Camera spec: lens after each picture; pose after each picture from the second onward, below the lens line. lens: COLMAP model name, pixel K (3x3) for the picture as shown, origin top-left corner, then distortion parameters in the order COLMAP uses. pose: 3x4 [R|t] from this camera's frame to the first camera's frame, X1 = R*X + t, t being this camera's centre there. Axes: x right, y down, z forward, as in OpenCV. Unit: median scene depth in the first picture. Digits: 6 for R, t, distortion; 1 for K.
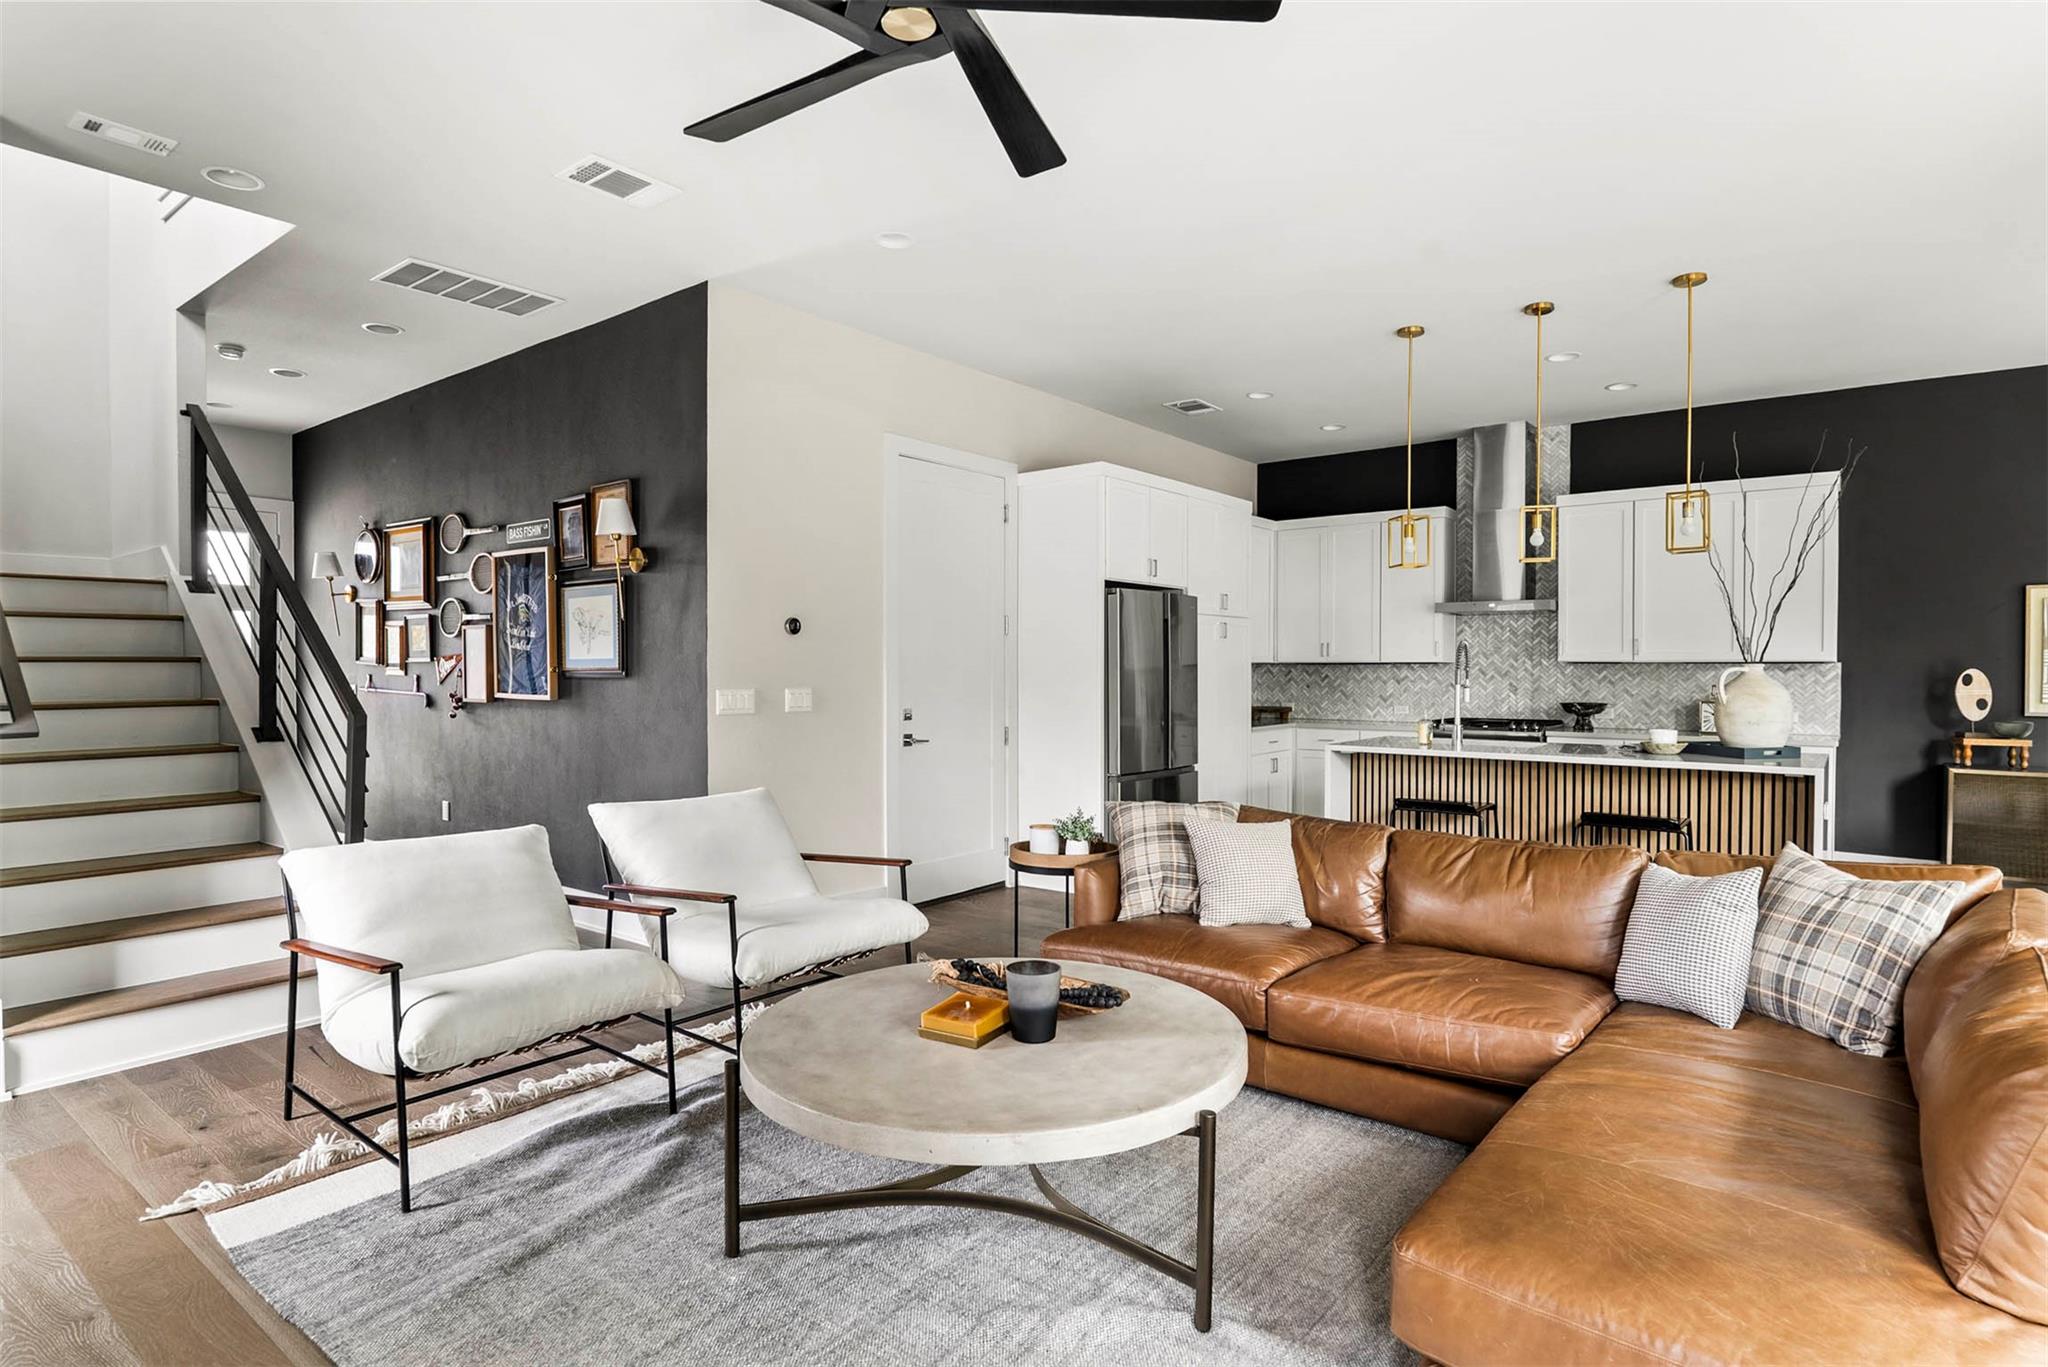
lens RADIAL K [[1083.3, 0, 1033.8], [0, 1083.3, 682.1], [0, 0, 1]] dist [0.002257, 0.000593]
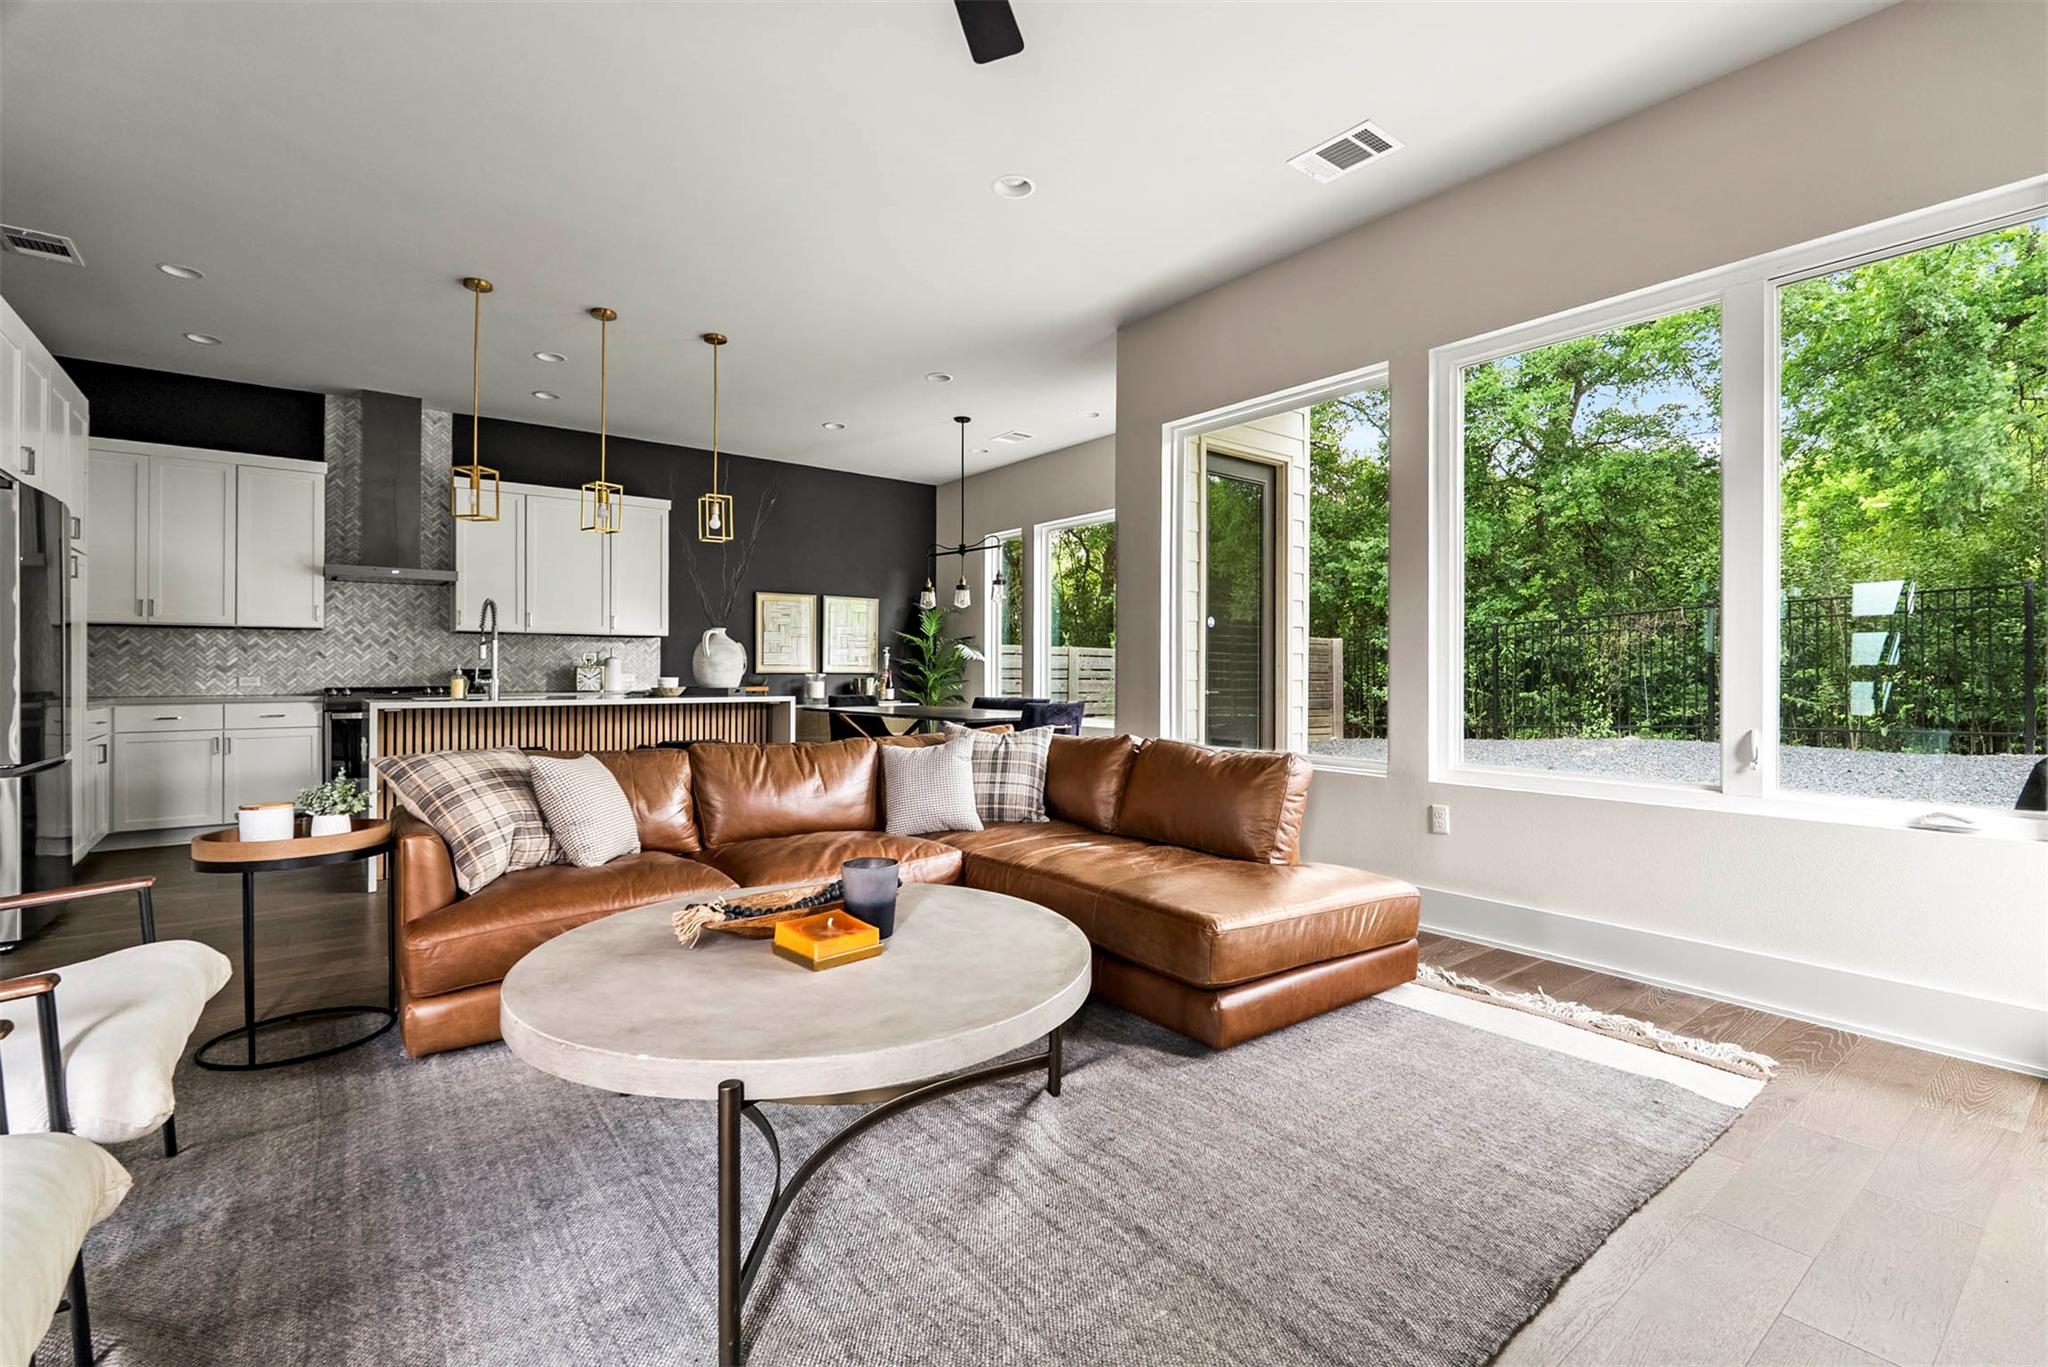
lens RADIAL K [[920.2, 0, 1029.1], [0, 920.2, 667.8], [0, 0, 1]] dist [-0.003346, -0.000403]
pose [[0.249605, 0.003837, 0.968340, -0.305288], [0.014625, 0.999863, -0.007732, 0.039833], [-0.968237, 0.016092, 0.249514, 0.265104]]
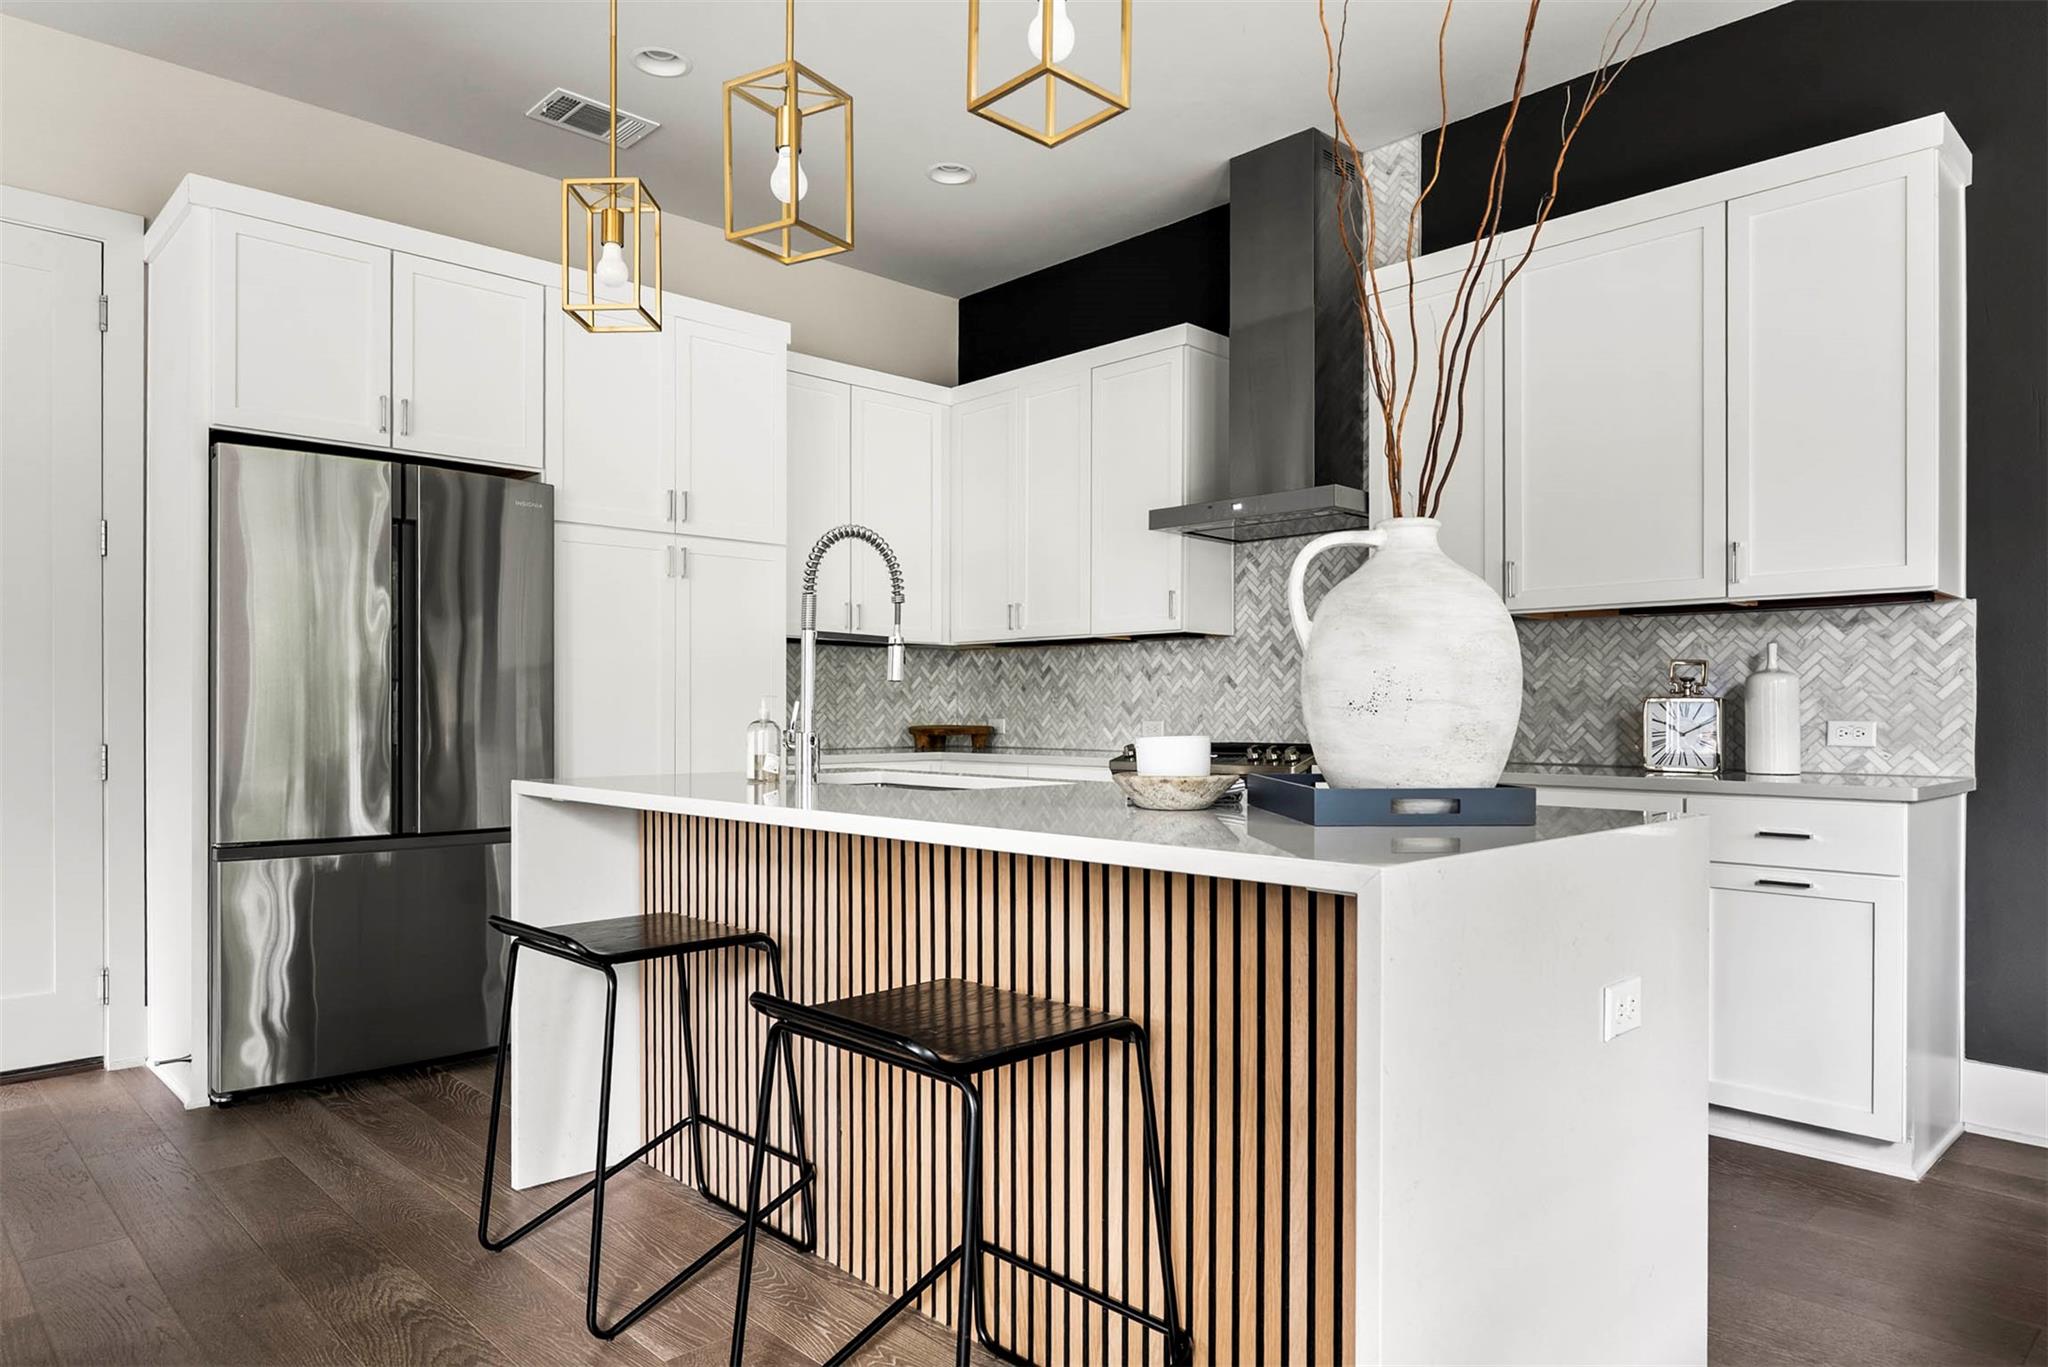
lens RADIAL K [[1274.8, 0, 1017.9], [0, 1274.8, 710.2], [0, 0, 1]] dist [-0.003433, 0.000070]
pose [[0.988633, 0.001456, -0.150339, 0.493997], [-0.003739, 0.999882, -0.014901, 0.035091], [0.150300, 0.015294, 0.988522, 0.506897]]
